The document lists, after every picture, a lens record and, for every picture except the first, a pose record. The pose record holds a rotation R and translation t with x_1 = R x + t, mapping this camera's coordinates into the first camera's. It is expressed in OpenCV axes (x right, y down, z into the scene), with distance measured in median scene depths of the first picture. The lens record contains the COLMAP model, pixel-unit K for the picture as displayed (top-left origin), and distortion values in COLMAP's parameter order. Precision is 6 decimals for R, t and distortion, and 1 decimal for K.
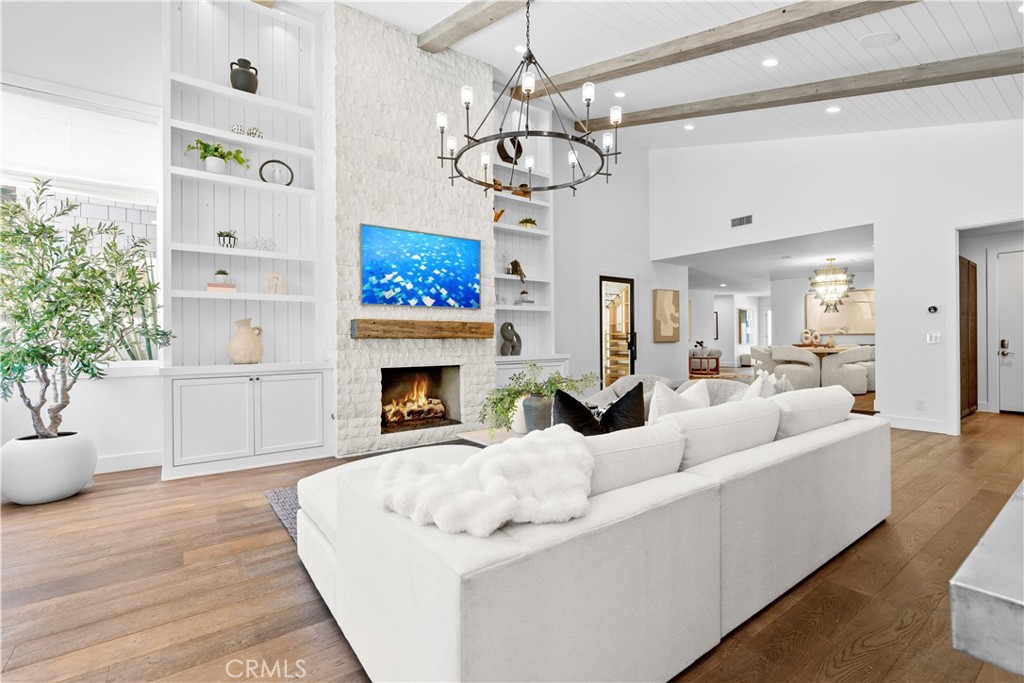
lens RADIAL K [[468.5, 0, 505.7], [0, 468.5, 338.2], [0, 0, 1]] dist [-0.005130, -0.000143]
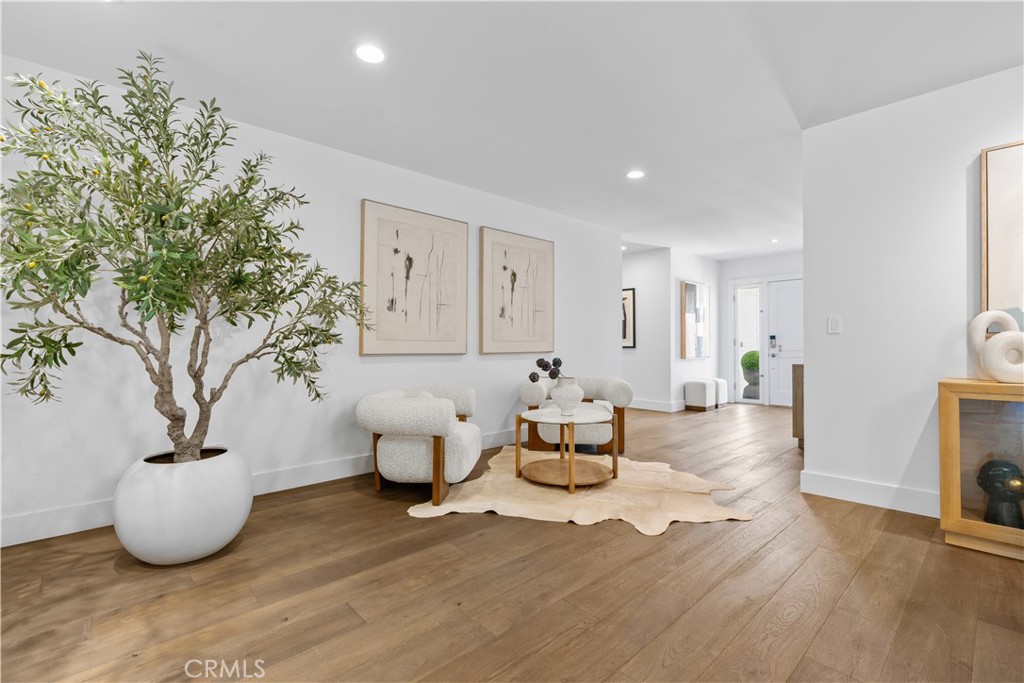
lens RADIAL K [[468.5, 0, 504.9], [0, 468.5, 337.4], [0, 0, 1]] dist [-0.005130, -0.000143]
pose [[0.993492, 0.007591, 0.113647, 1.258419], [-0.006525, 0.999931, -0.009749, -0.011585], [-0.113713, 0.008944, 0.993473, 2.571276]]
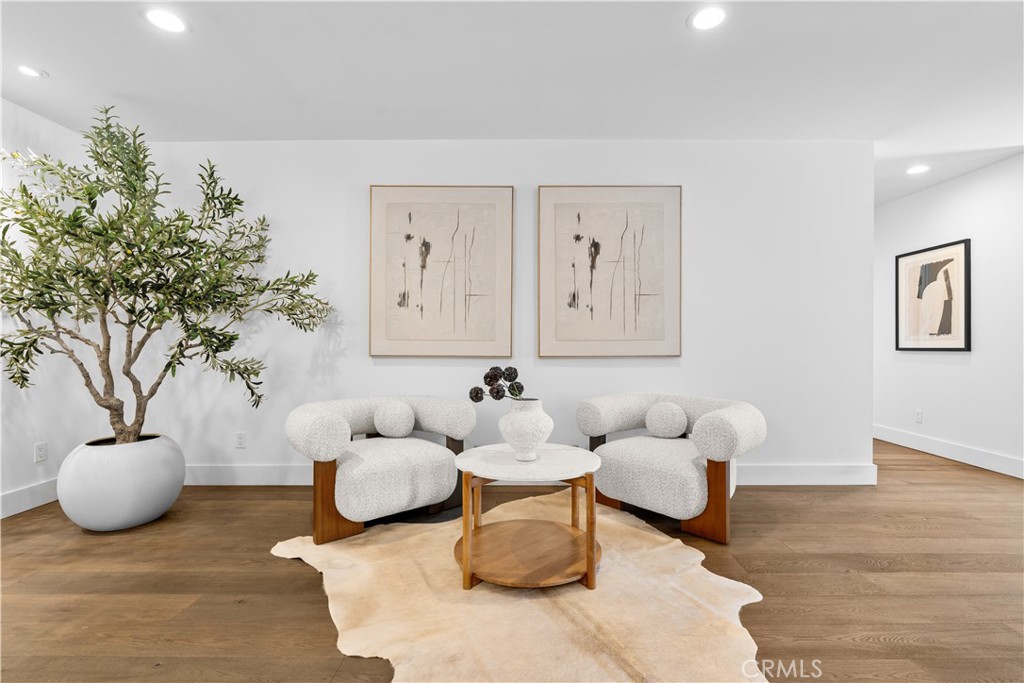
lens RADIAL K [[468.5, 0, 512.9], [0, 468.5, 344.6], [0, 0, 1]] dist [-0.005130, -0.000143]
pose [[0.804682, 0.006912, -0.593665, 1.842908], [-0.001215, 0.999949, 0.009996, -0.014234], [0.593704, -0.007323, 0.804650, 3.028483]]
